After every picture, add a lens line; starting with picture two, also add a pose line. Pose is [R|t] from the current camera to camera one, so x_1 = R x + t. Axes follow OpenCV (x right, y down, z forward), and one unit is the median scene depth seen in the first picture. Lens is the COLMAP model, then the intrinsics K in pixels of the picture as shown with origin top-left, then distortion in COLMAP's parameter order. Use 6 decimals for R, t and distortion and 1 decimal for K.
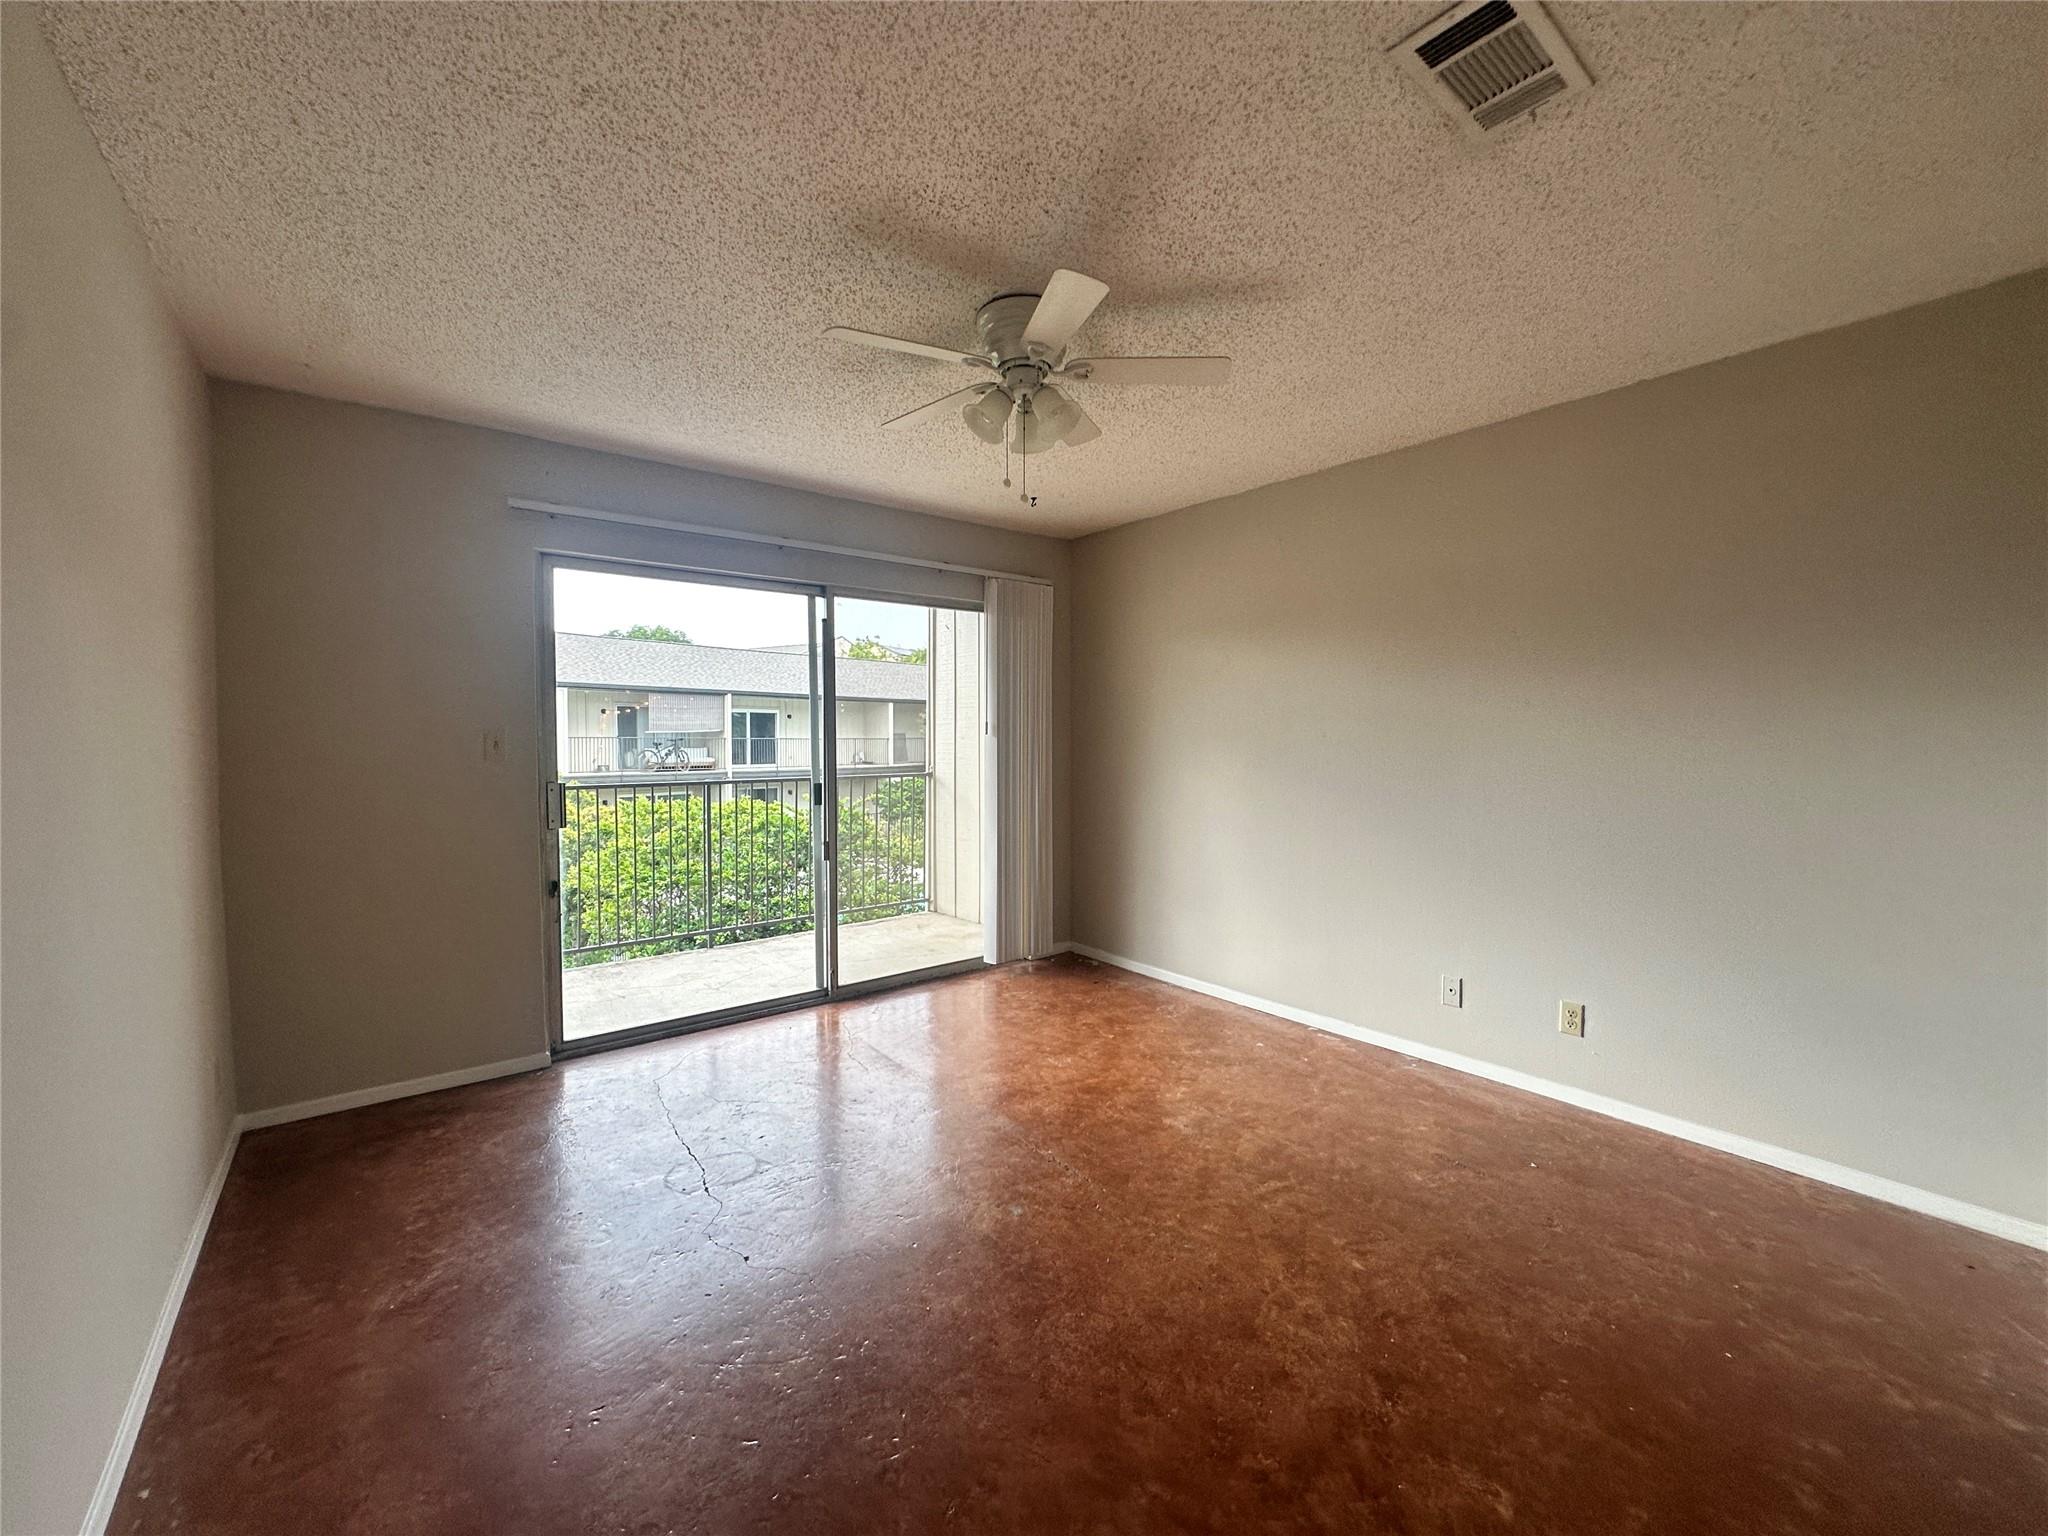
lens RADIAL K [[818.6, 0, 1022.4], [0, 818.6, 766.6], [0, 0, 1]] dist [-0.006396, 0.001652]
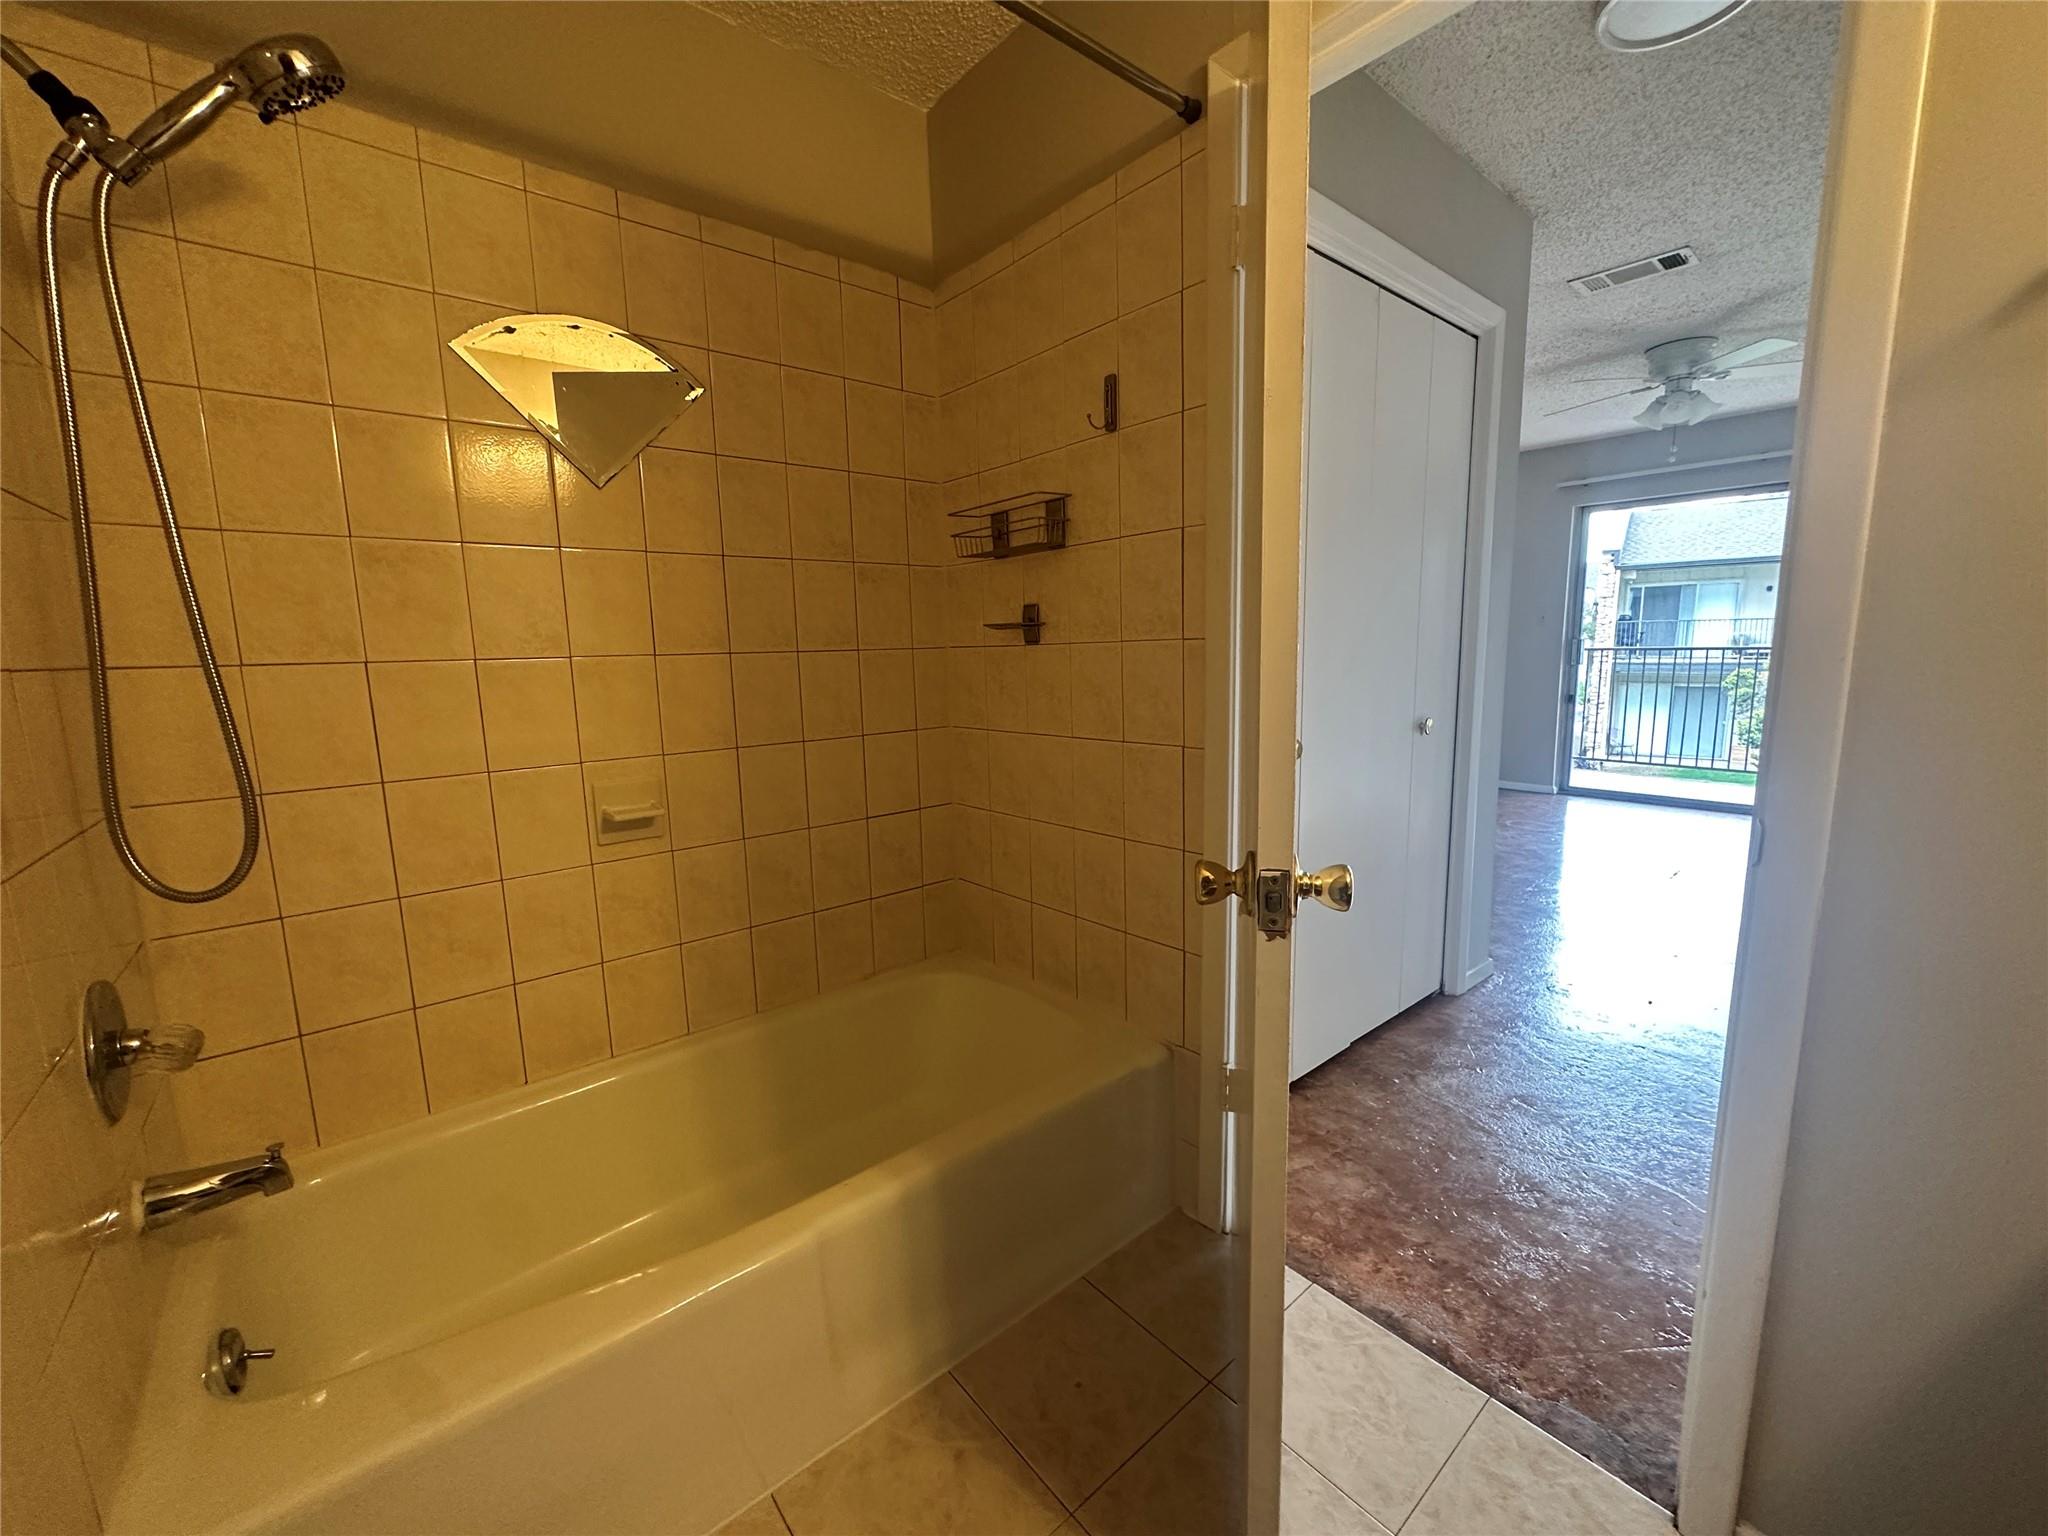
lens RADIAL K [[818.6, 0, 1036.0], [0, 818.6, 762.2], [0, 0, 1]] dist [-0.006396, 0.001652]
pose [[0.045235, 0.152853, -0.987213, 1.110046], [-0.017459, 0.988195, 0.152205, 0.034601], [0.998824, 0.010351, 0.047370, -0.241492]]
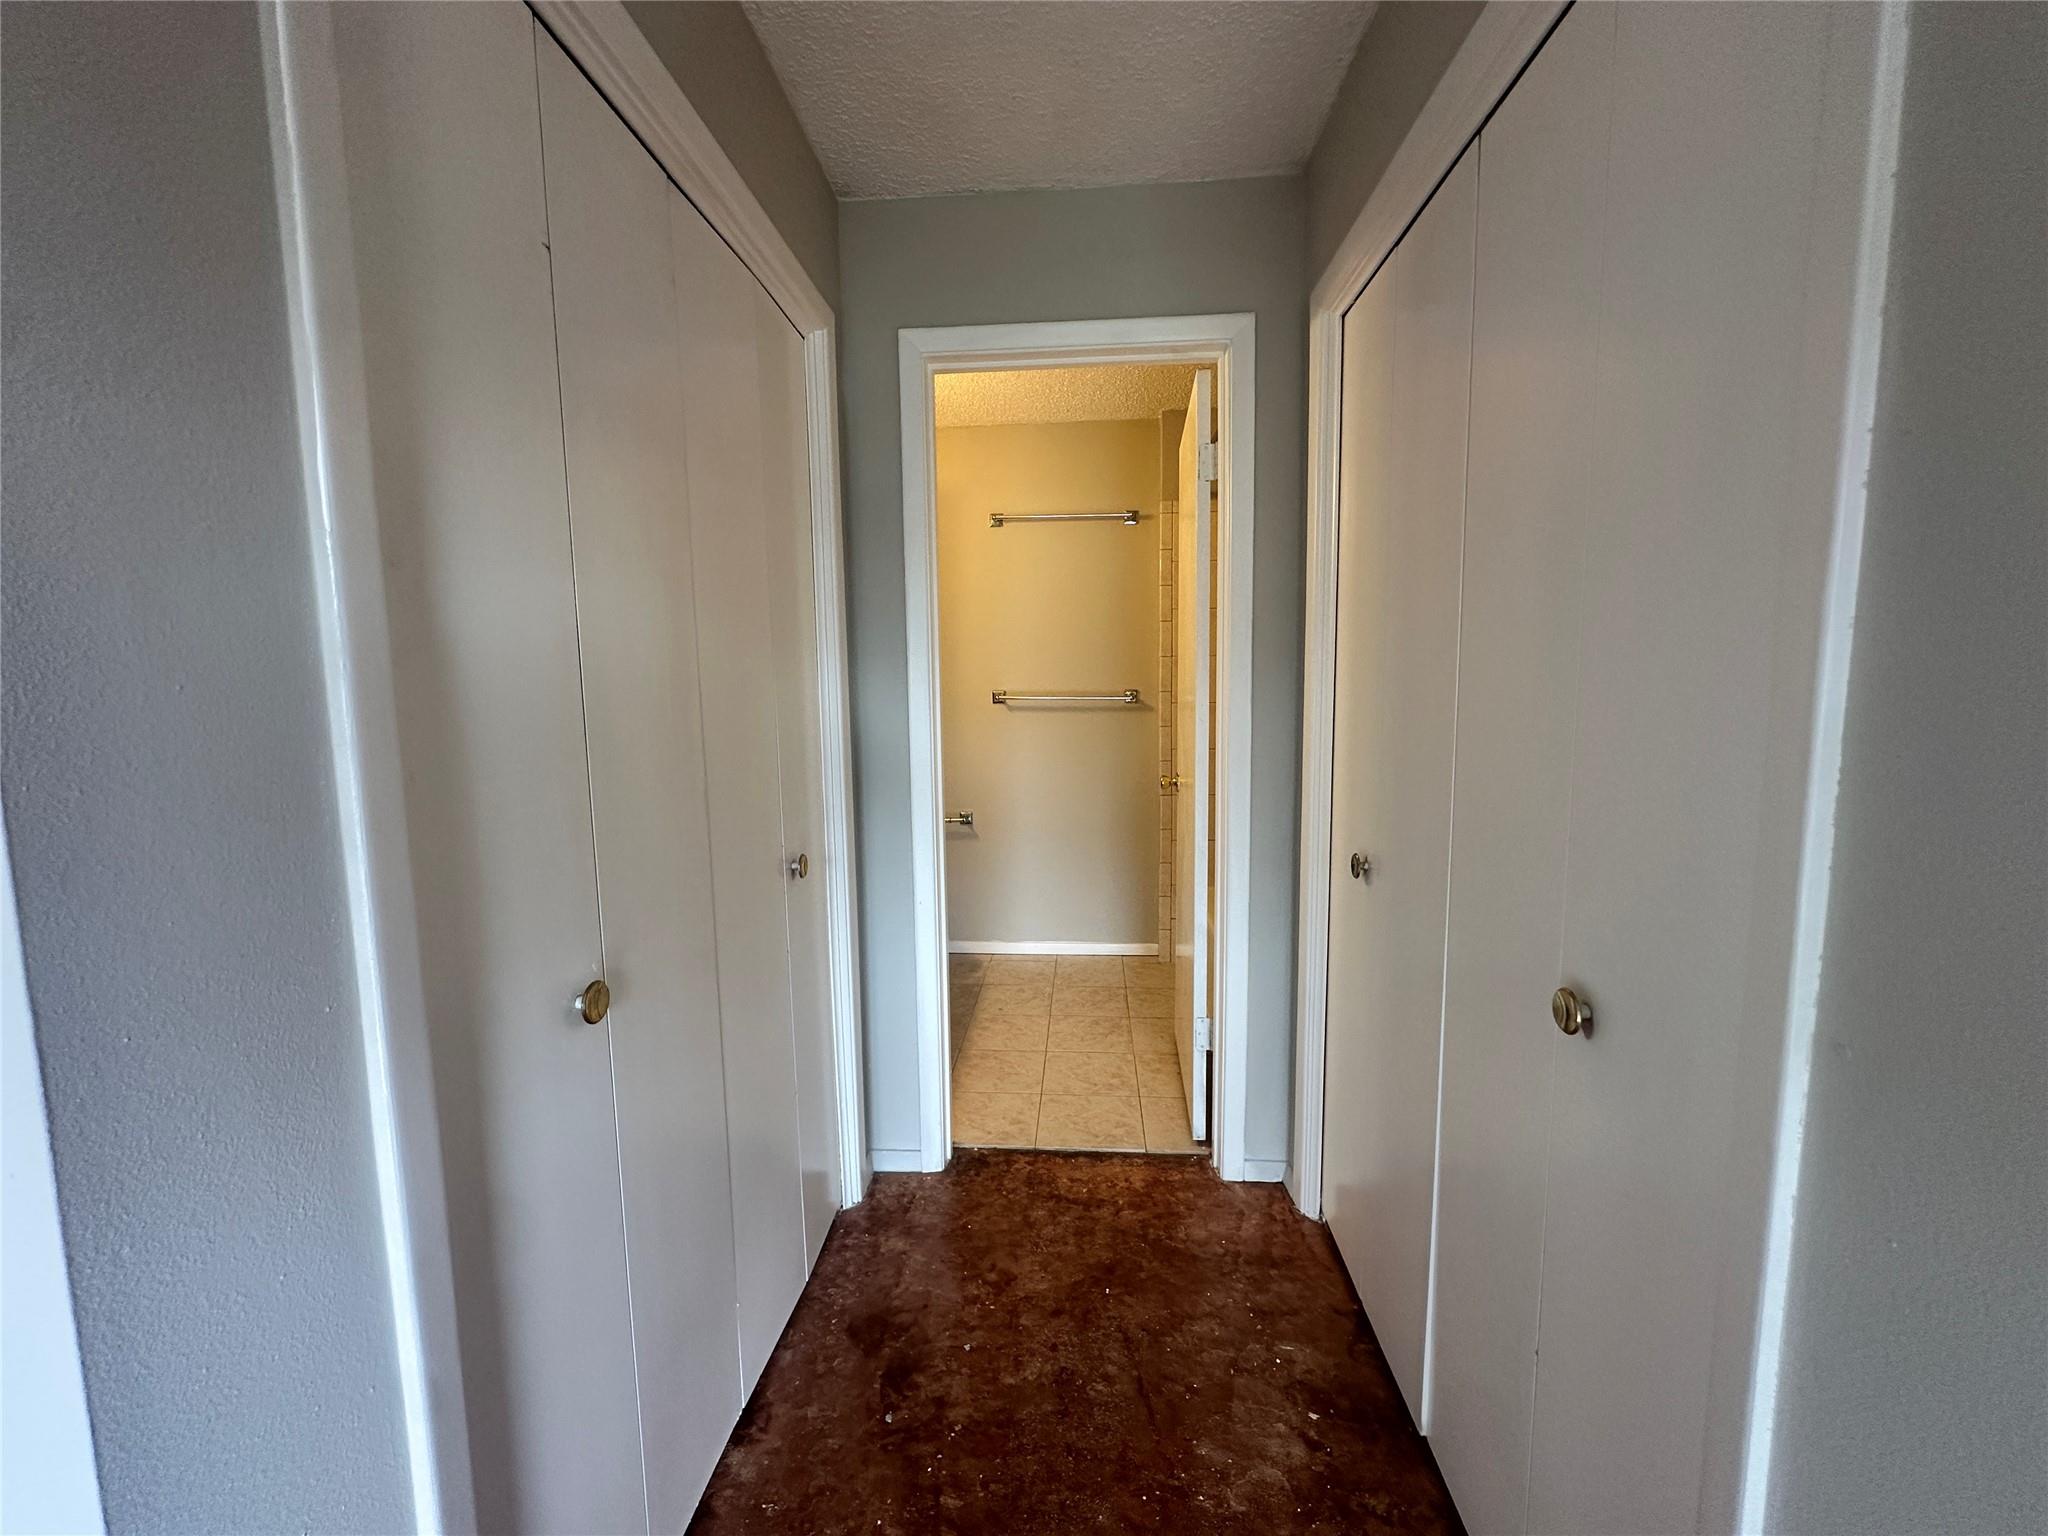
lens RADIAL K [[818.6, 0, 1028.6], [0, 818.6, 772.9], [0, 0, 1]] dist [-0.006396, 0.001652]
pose [[-0.746325, -0.058395, 0.663015, 0.384979], [0.046652, 0.989104, 0.139630, -0.019001], [-0.663944, 0.135141, -0.735469, 0.429886]]
